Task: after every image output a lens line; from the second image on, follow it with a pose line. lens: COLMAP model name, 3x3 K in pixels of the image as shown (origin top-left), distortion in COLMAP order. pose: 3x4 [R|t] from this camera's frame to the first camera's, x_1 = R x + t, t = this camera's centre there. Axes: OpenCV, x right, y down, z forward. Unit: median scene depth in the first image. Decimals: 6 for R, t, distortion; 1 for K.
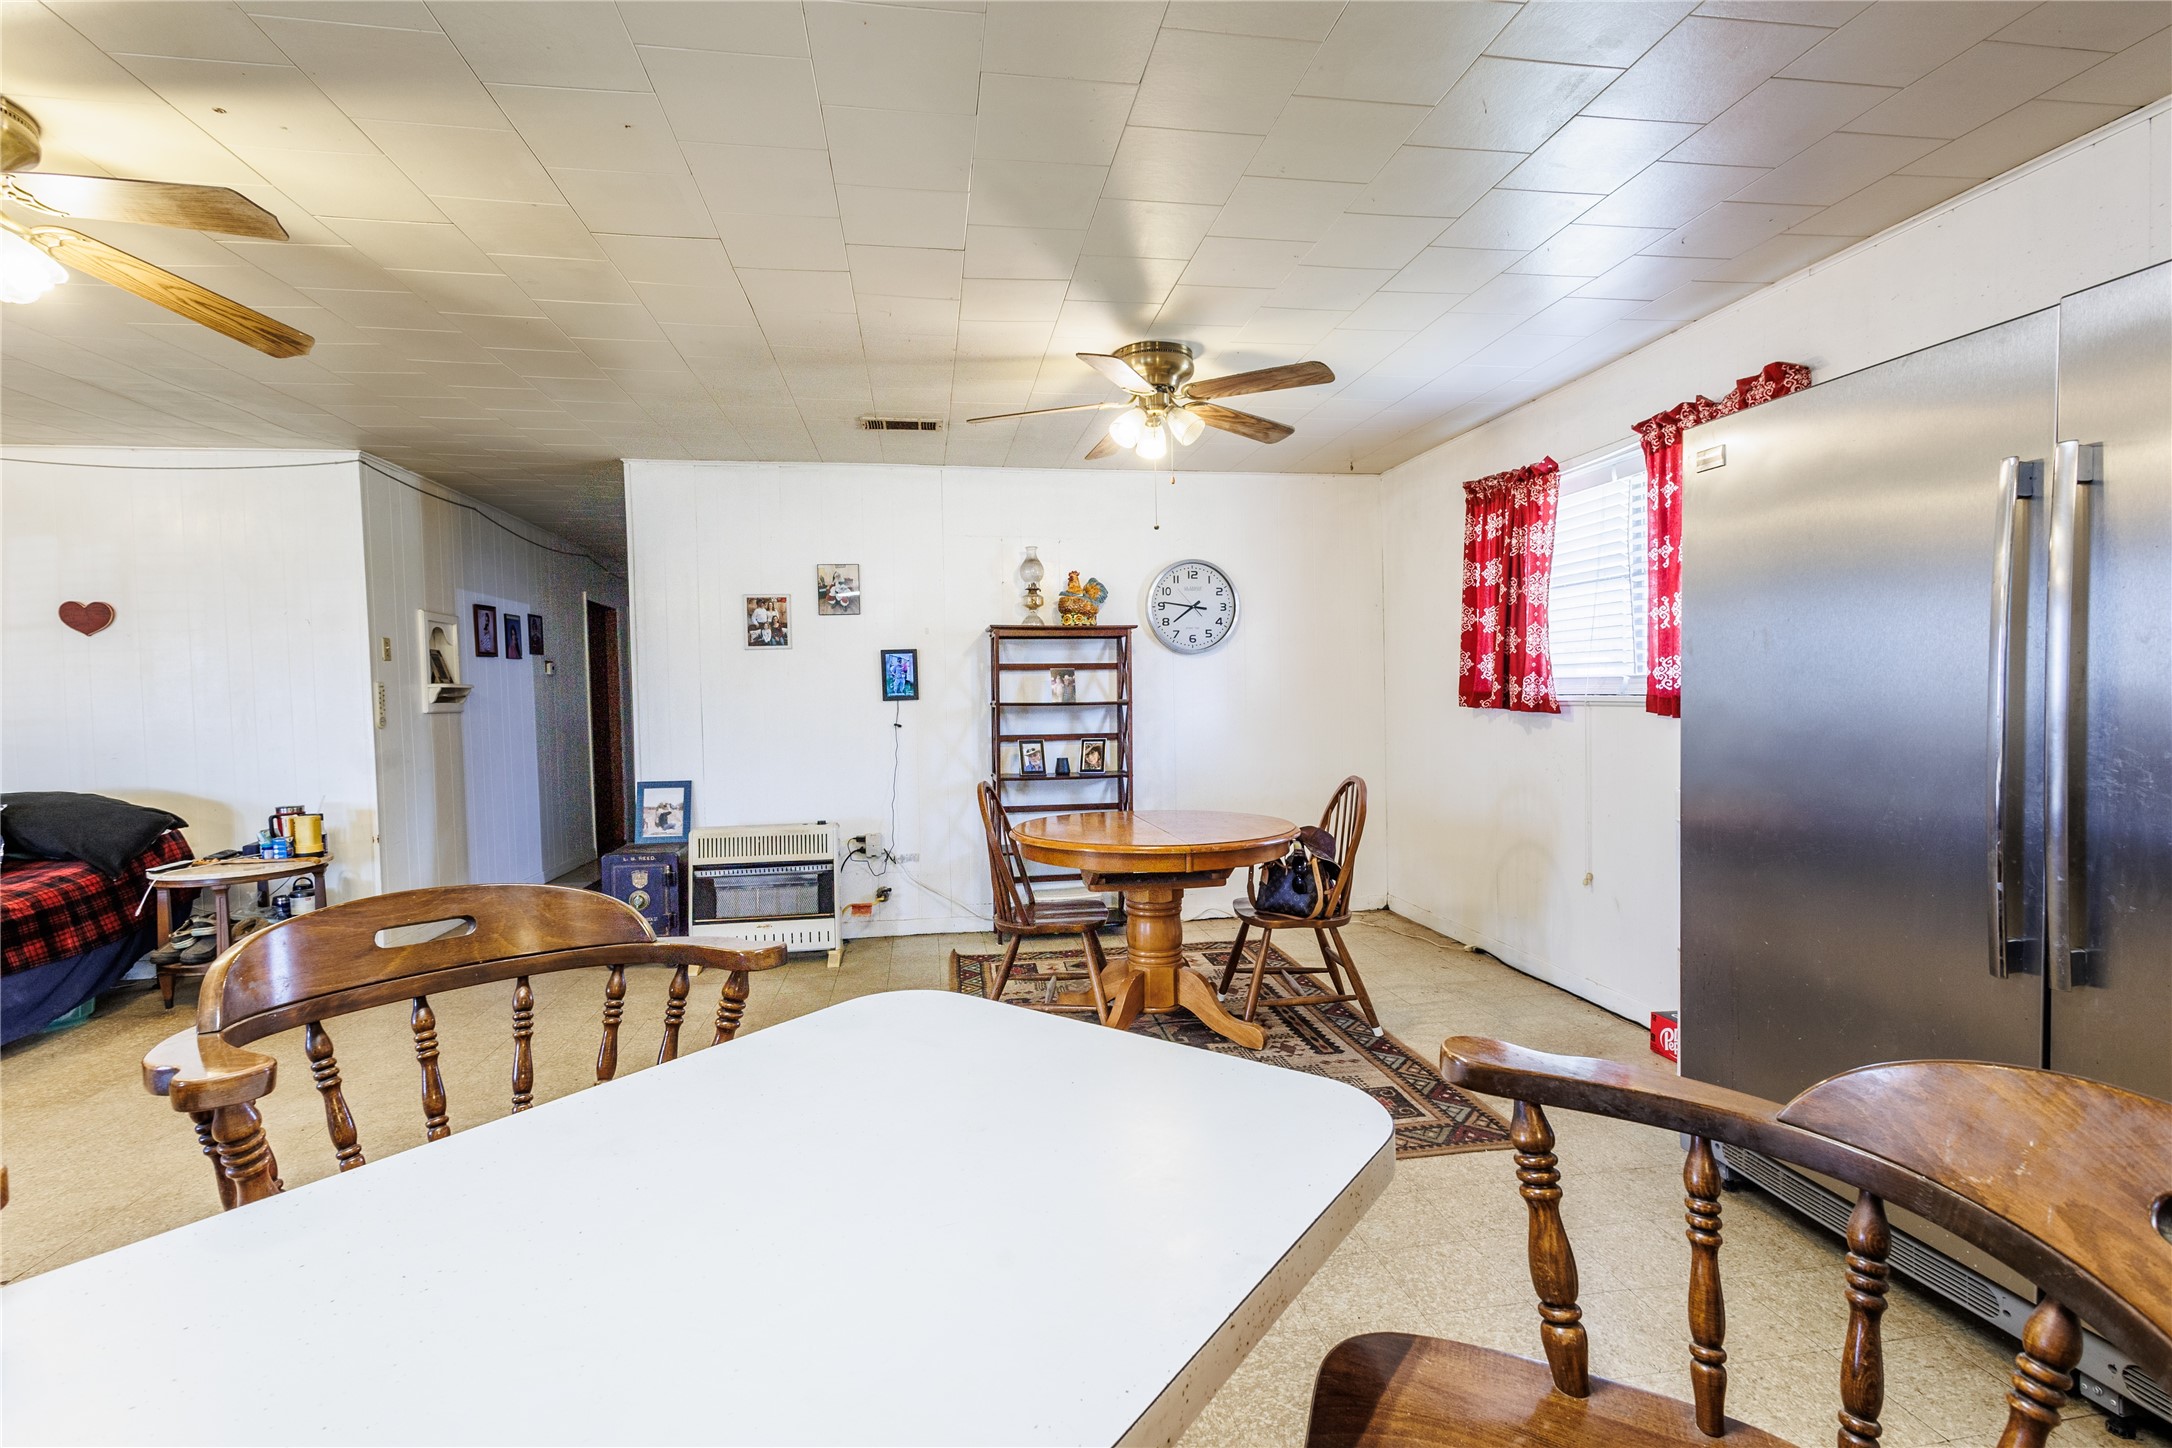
lens RADIAL K [[998.6, 0, 1088.5], [0, 998.6, 721.6], [0, 0, 1]] dist [0.015369, -0.004439]
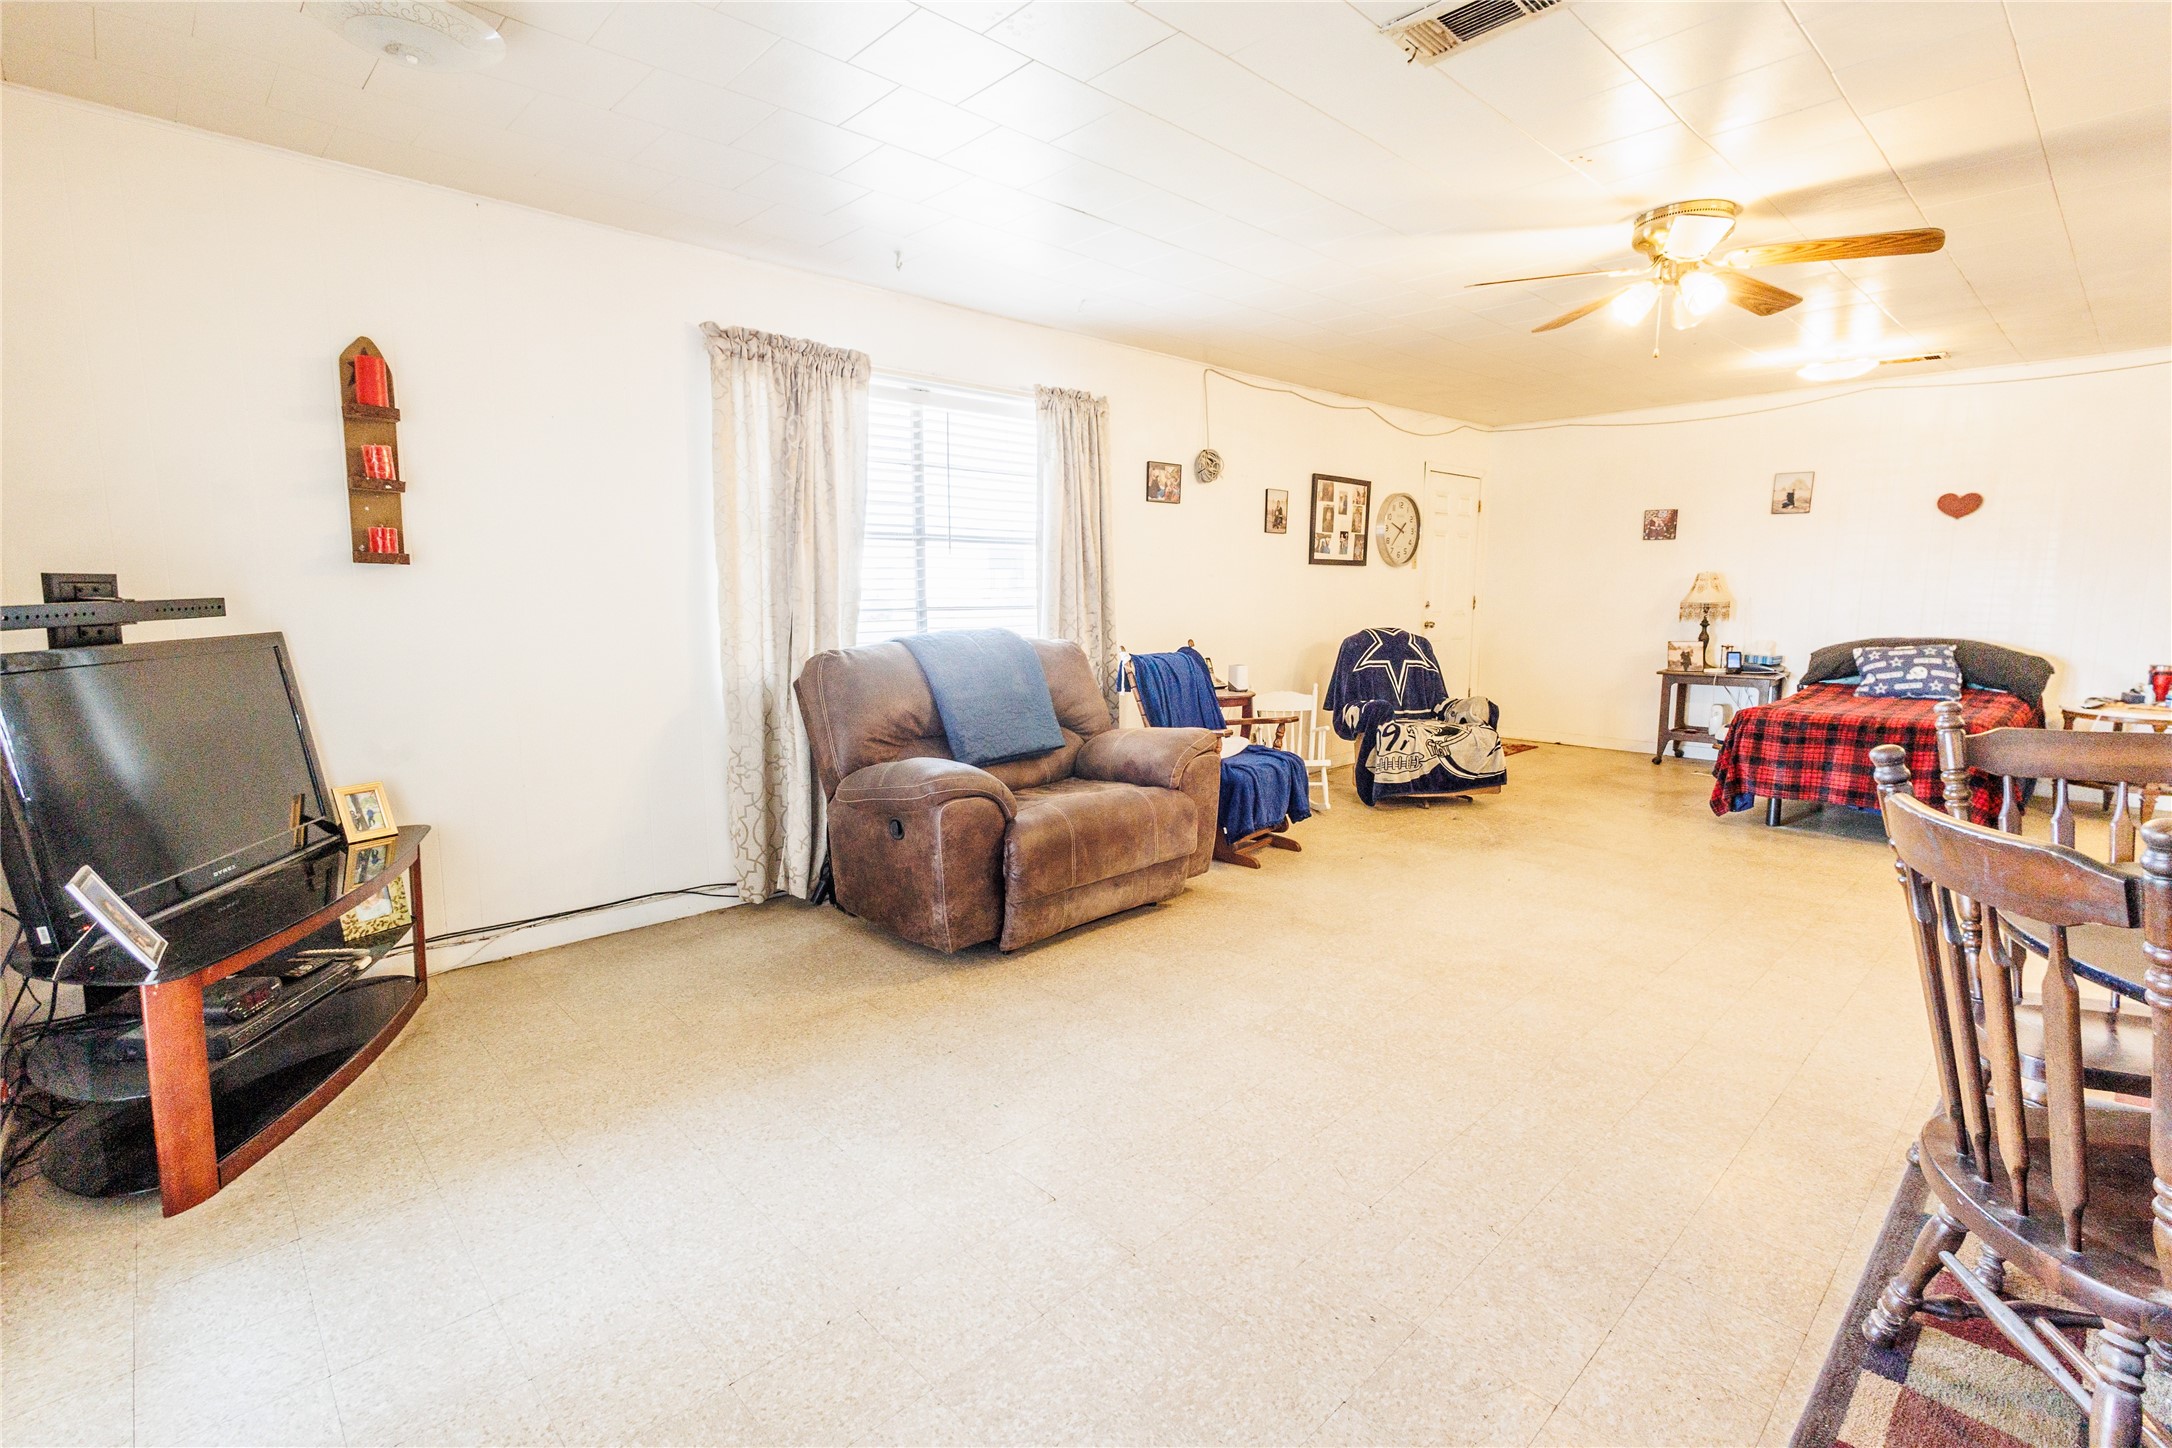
lens RADIAL K [[998.6, 0, 1088.5], [0, 998.6, 721.6], [0, 0, 1]] dist [0.015369, -0.004439]
pose [[0.564121, 0.138197, -0.814045, -0.561520], [-0.040389, 0.989332, 0.139966, 0.036810], [0.824704, -0.046079, 0.563685, -0.694077]]
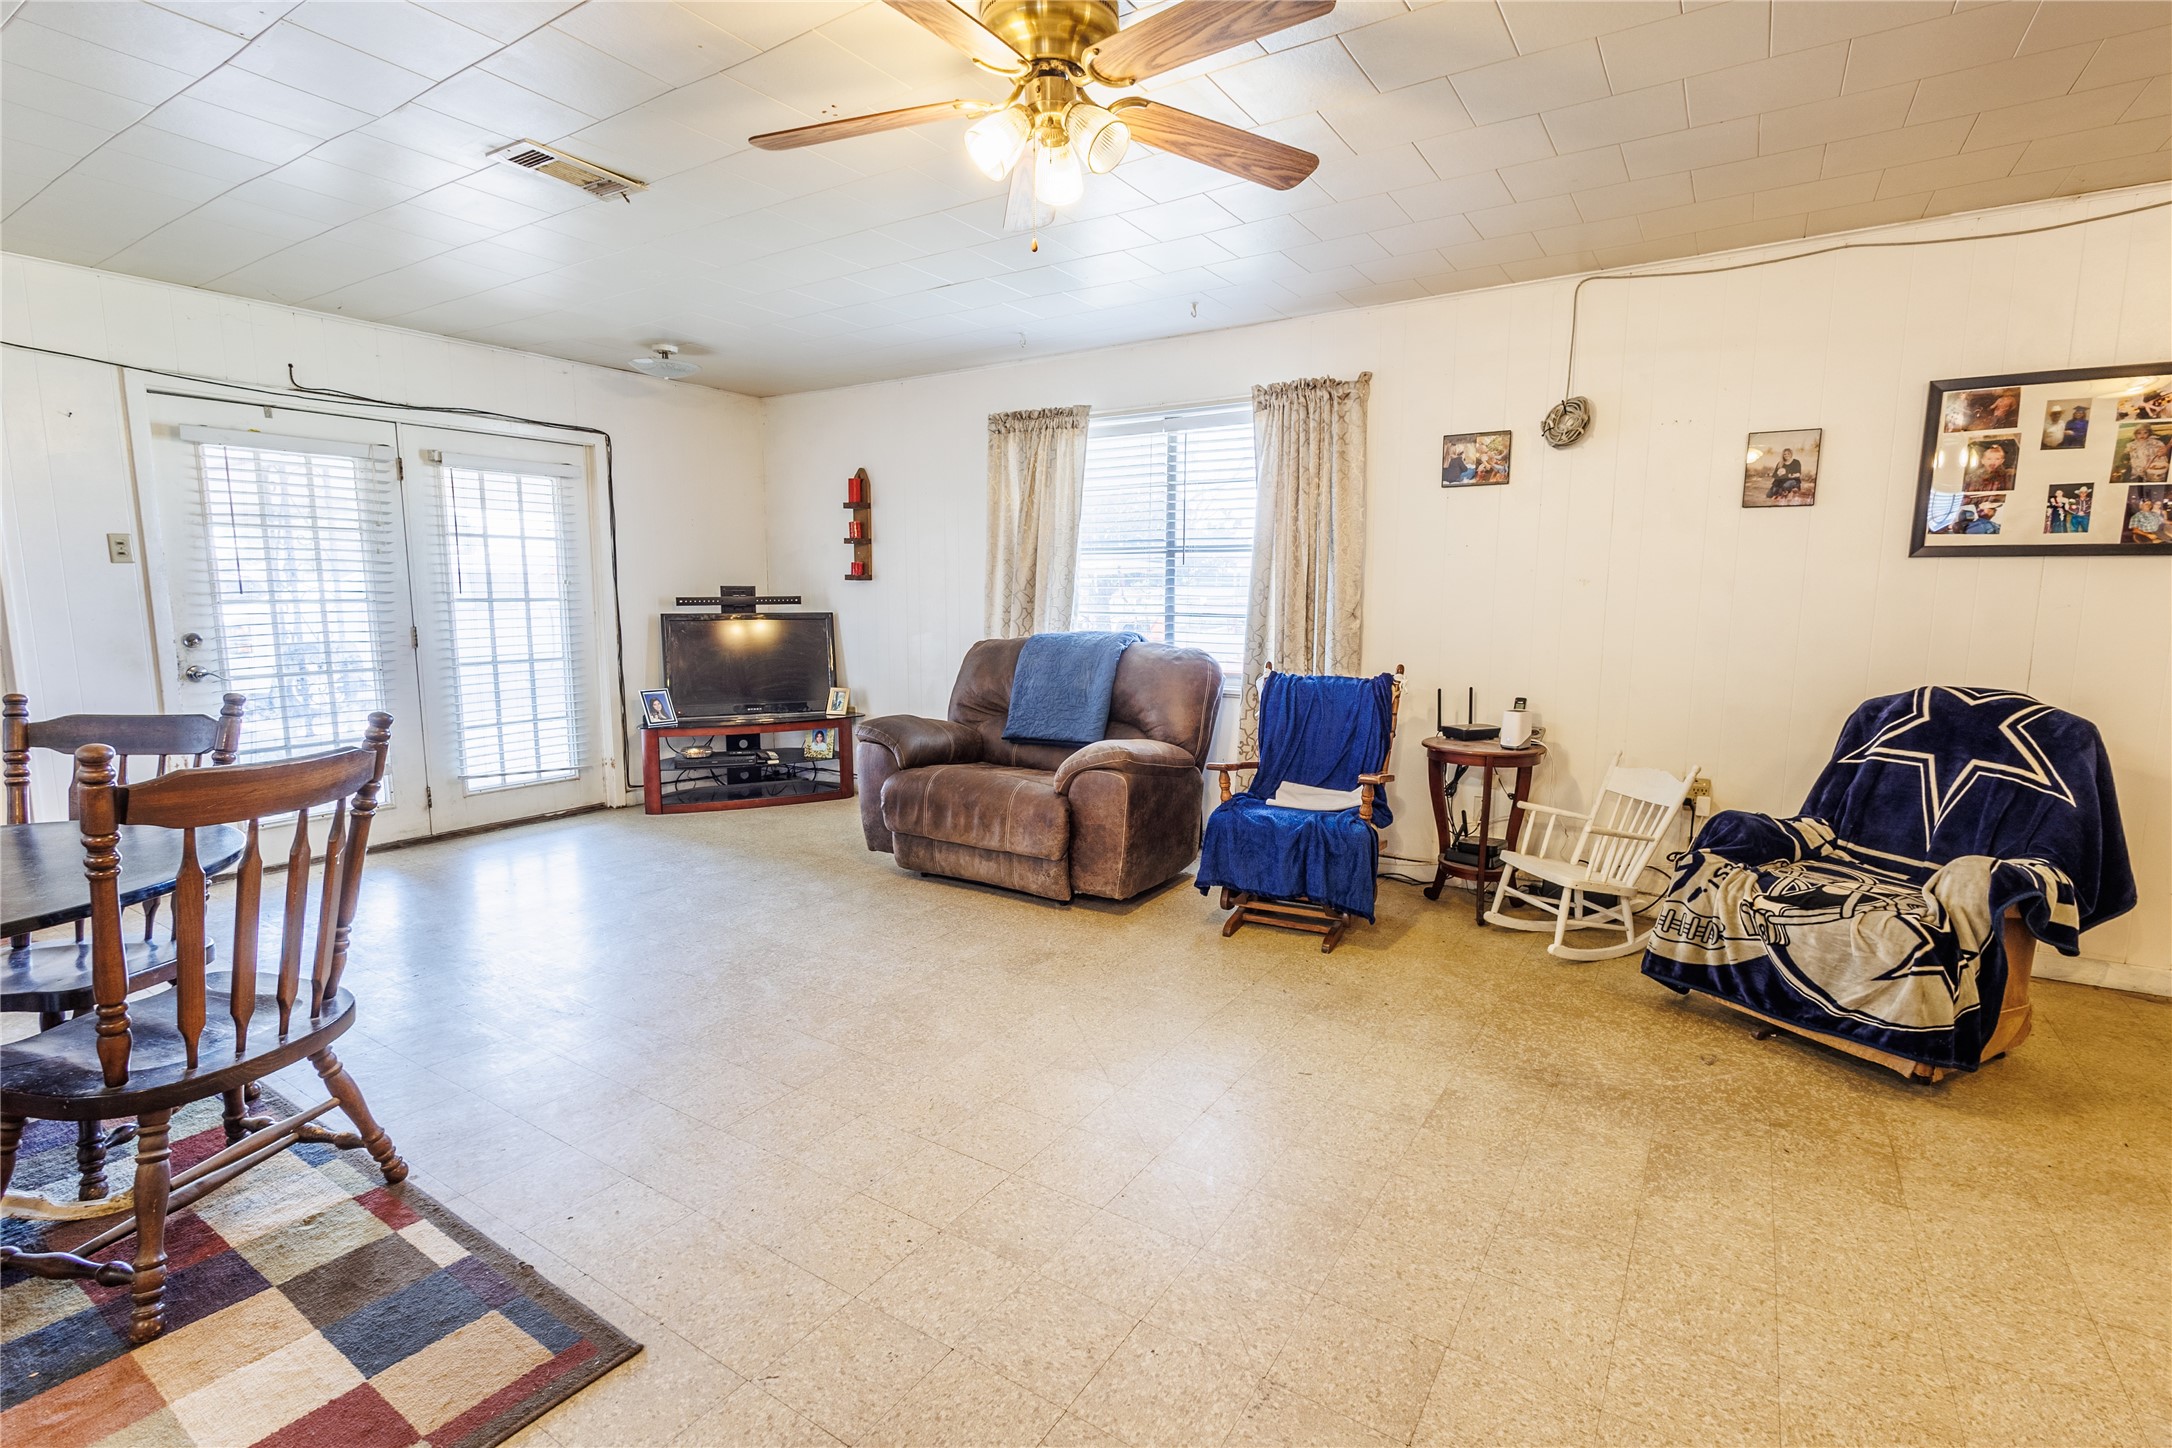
lens RADIAL K [[998.6, 0, 1088.5], [0, 998.6, 721.6], [0, 0, 1]] dist [0.015369, -0.004439]
pose [[-0.671798, 0.119615, -0.731013, -0.600828], [-0.010539, 0.985232, 0.170897, -0.000494], [0.740660, 0.122513, -0.660616, 0.466585]]
